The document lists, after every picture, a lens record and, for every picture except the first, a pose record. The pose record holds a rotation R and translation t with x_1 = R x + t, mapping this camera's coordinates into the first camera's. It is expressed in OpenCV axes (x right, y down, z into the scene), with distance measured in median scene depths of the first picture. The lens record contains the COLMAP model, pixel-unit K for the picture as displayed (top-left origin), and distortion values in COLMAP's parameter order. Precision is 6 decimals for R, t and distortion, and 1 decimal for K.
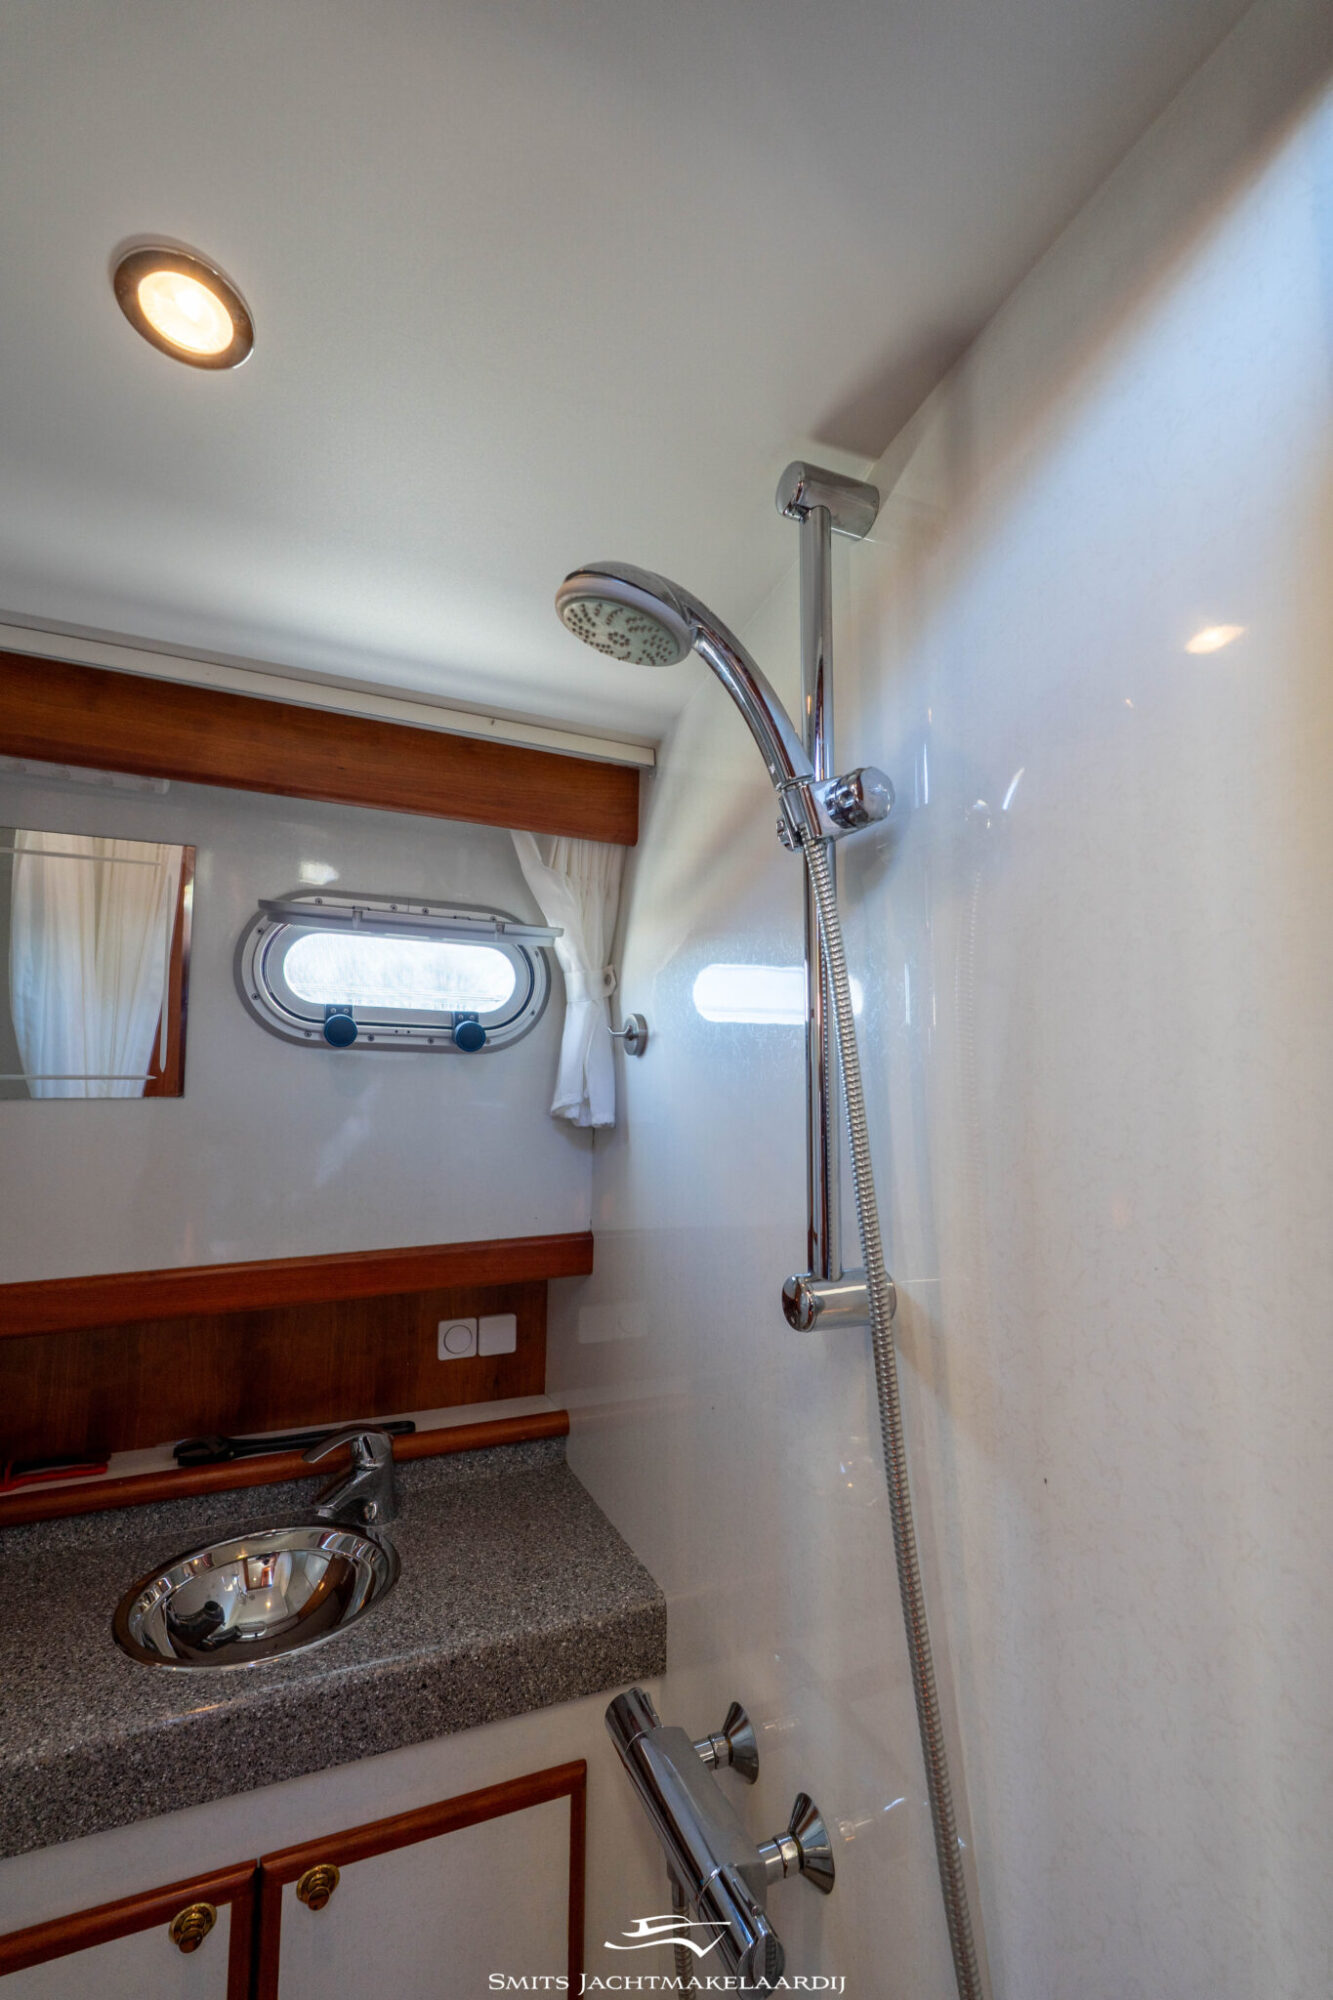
lens RADIAL K [[878.3, 0, 666.5], [0, 878.3, 1000.0], [0, 0, 1]] dist [-0.000493, -0.000326]
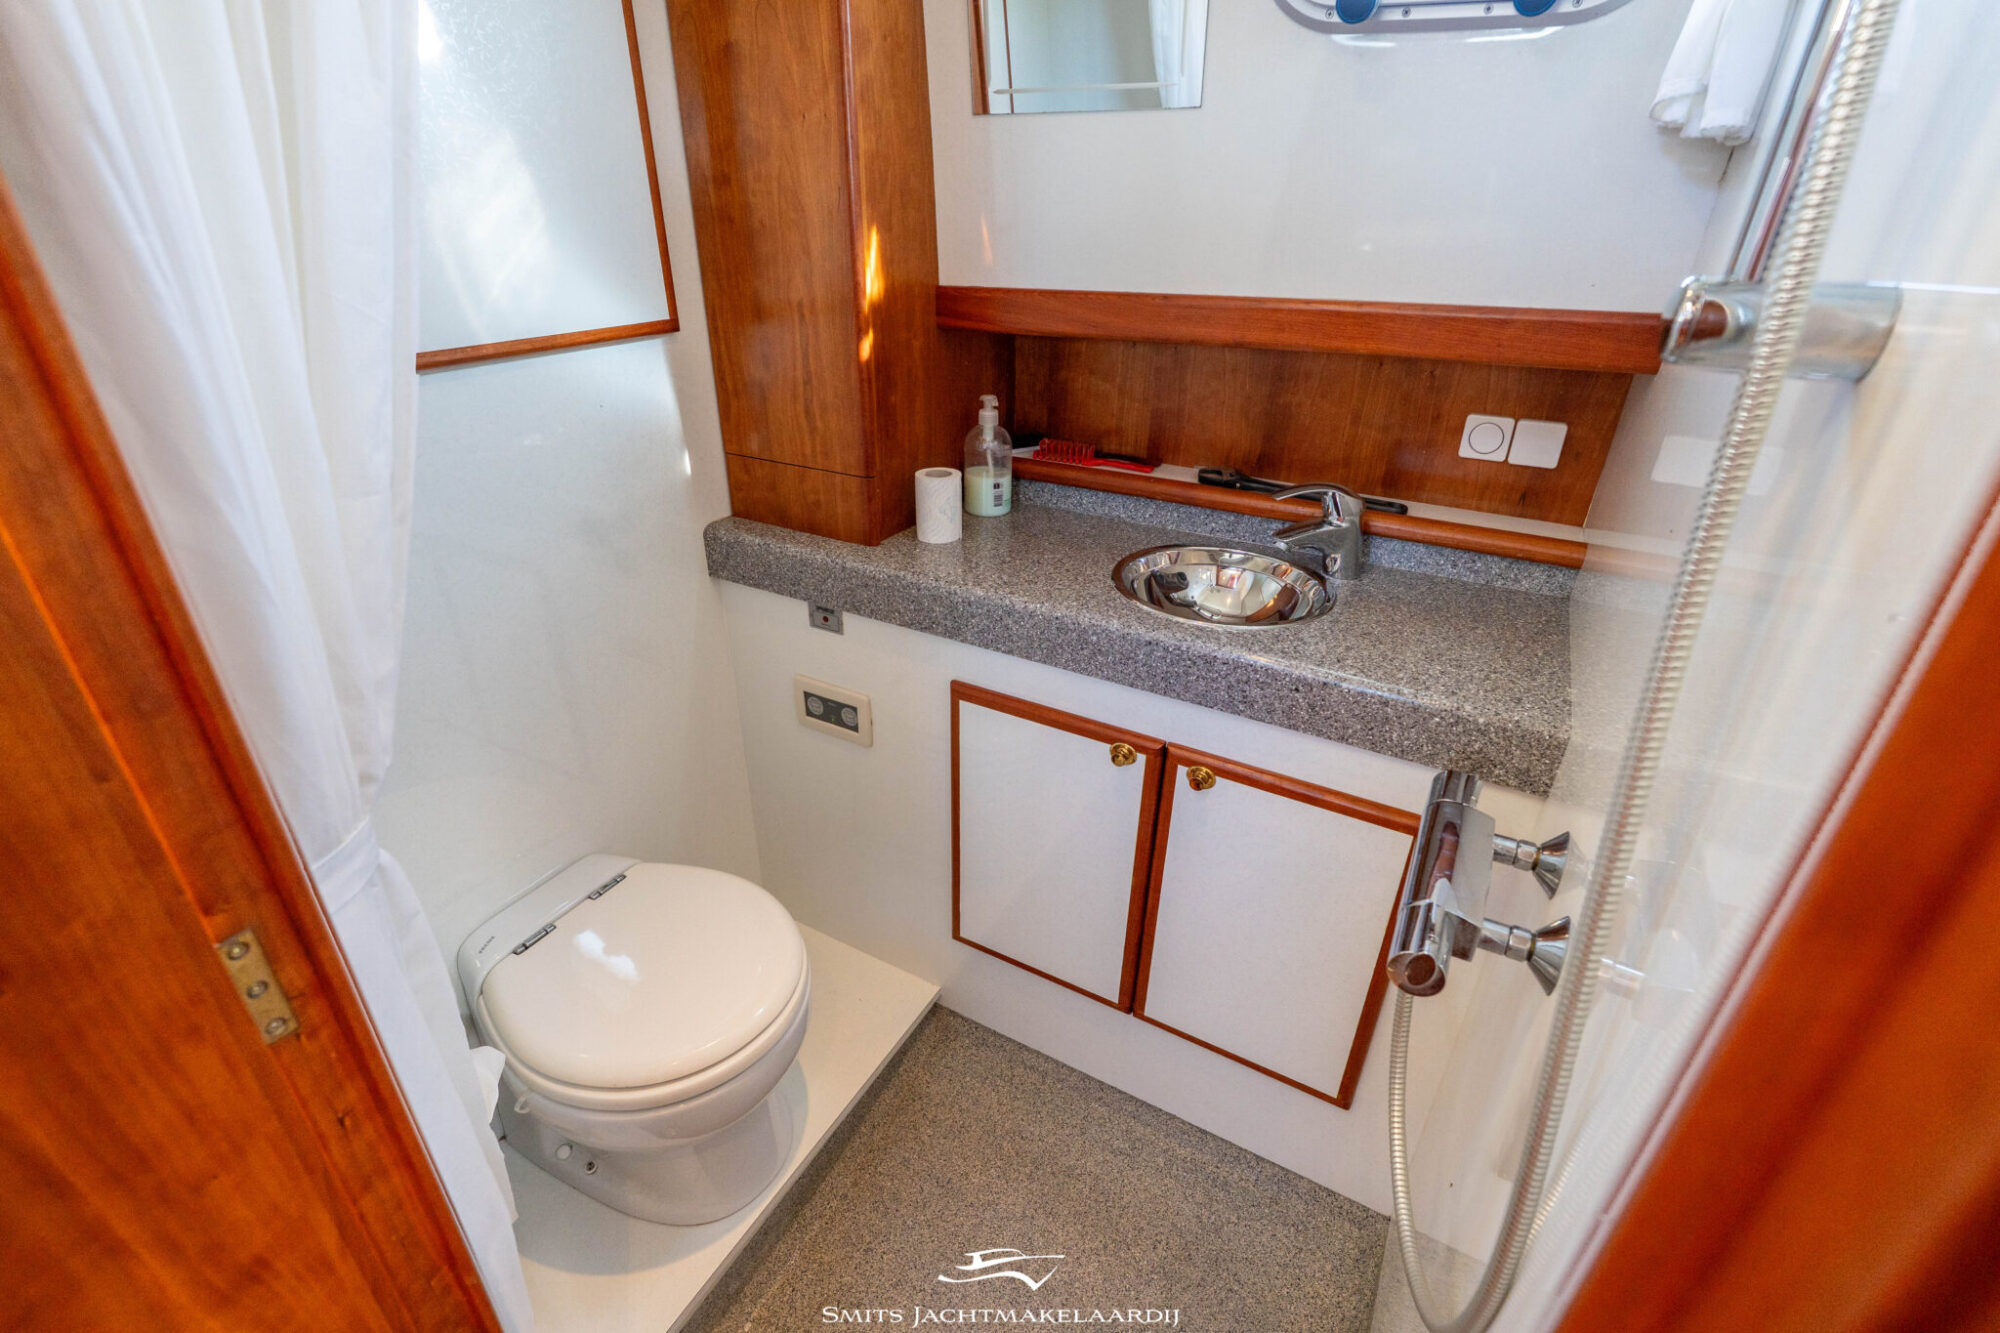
lens RADIAL K [[902.3, 0, 999.1], [0, 902.3, 667.0], [0, 0, 1]] dist [-0.000920, 0.000009]
pose [[0.607835, 0.374387, -0.700265, 0.236603], [0.066288, 0.854873, 0.514585, 0.109526], [0.791291, -0.359202, 0.494805, 0.109761]]
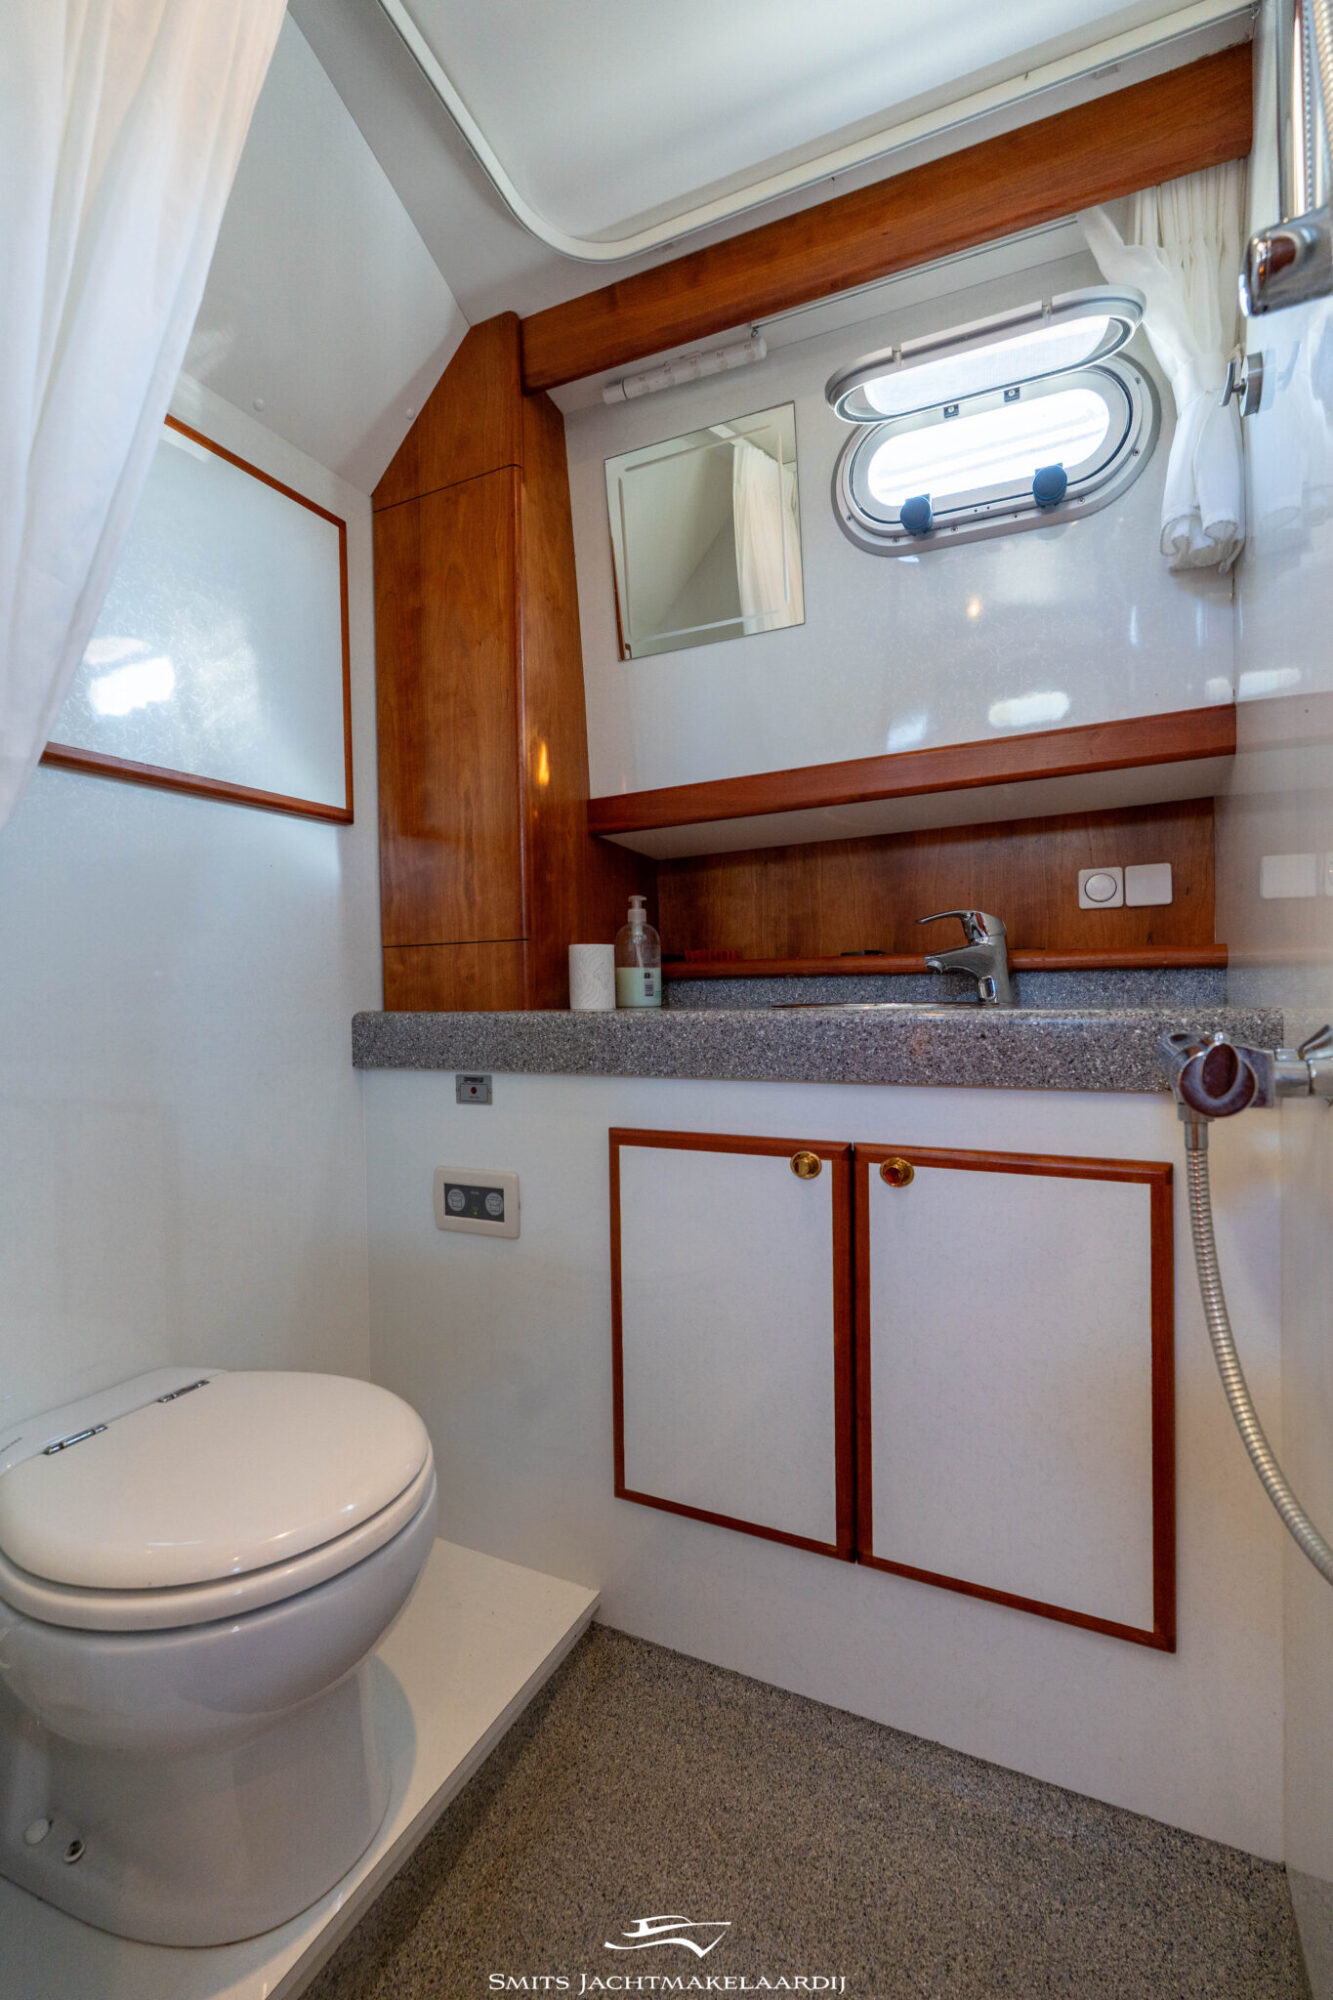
lens RADIAL K [[878.3, 0, 666.5], [0, 878.3, 1000.0], [0, 0, 1]] dist [-0.000493, -0.000326]
pose [[0.647881, -0.008065, -0.761699, 0.232228], [0.096111, 0.992818, 0.071238, 0.507177], [0.755654, -0.119362, 0.644003, 0.024528]]
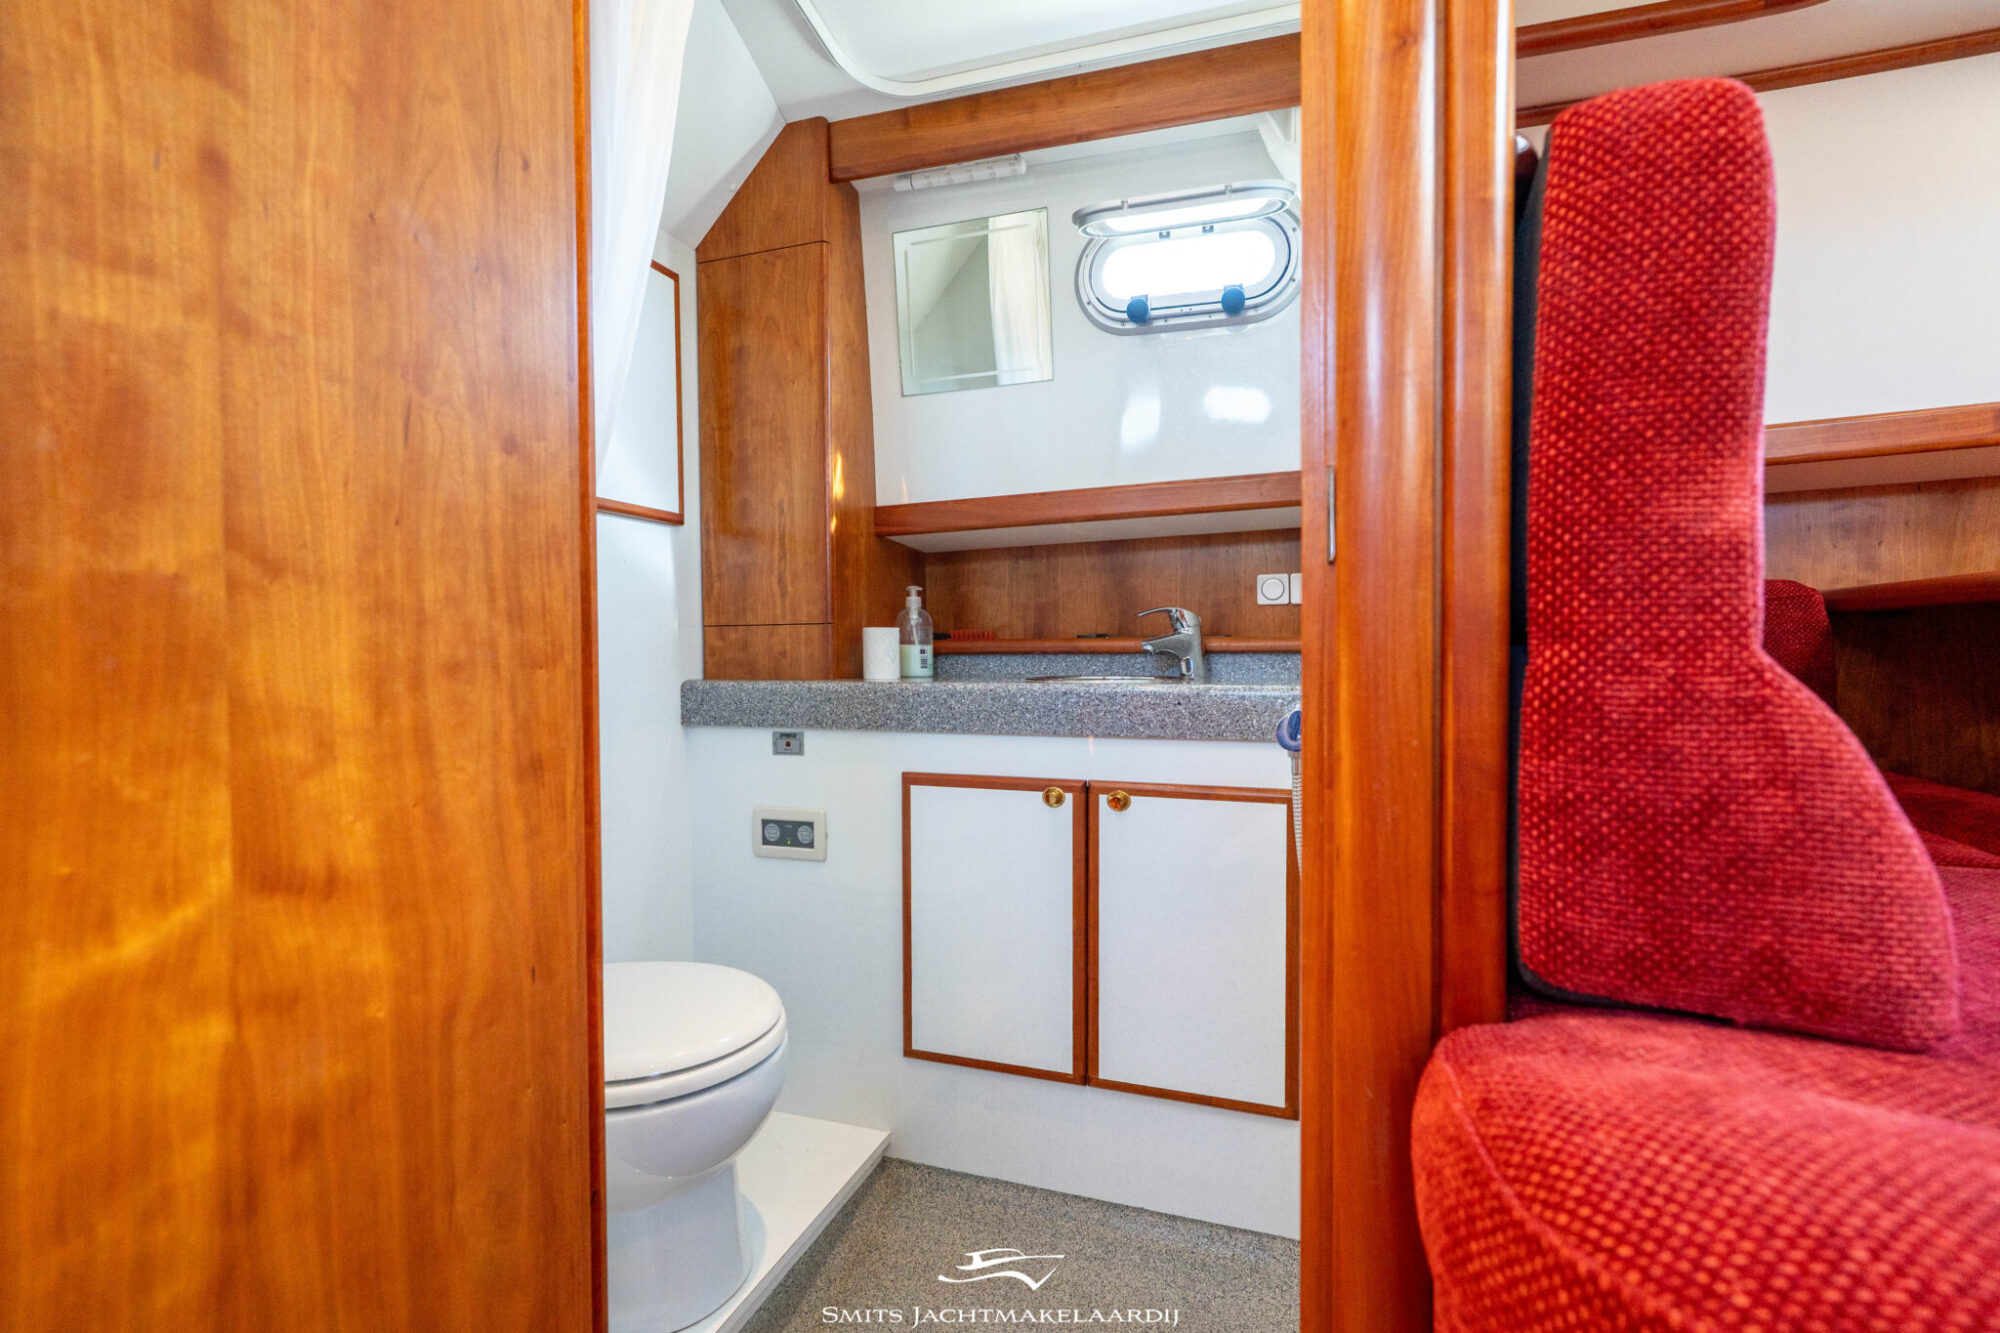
lens RADIAL K [[902.3, 0, 999.1], [0, 902.3, 667.0], [0, 0, 1]] dist [-0.000920, 0.000009]
pose [[0.736474, 0.004089, -0.676454, 0.442305], [0.076931, 0.992988, 0.089758, 0.451357], [0.672077, -0.118145, 0.730995, -0.271349]]
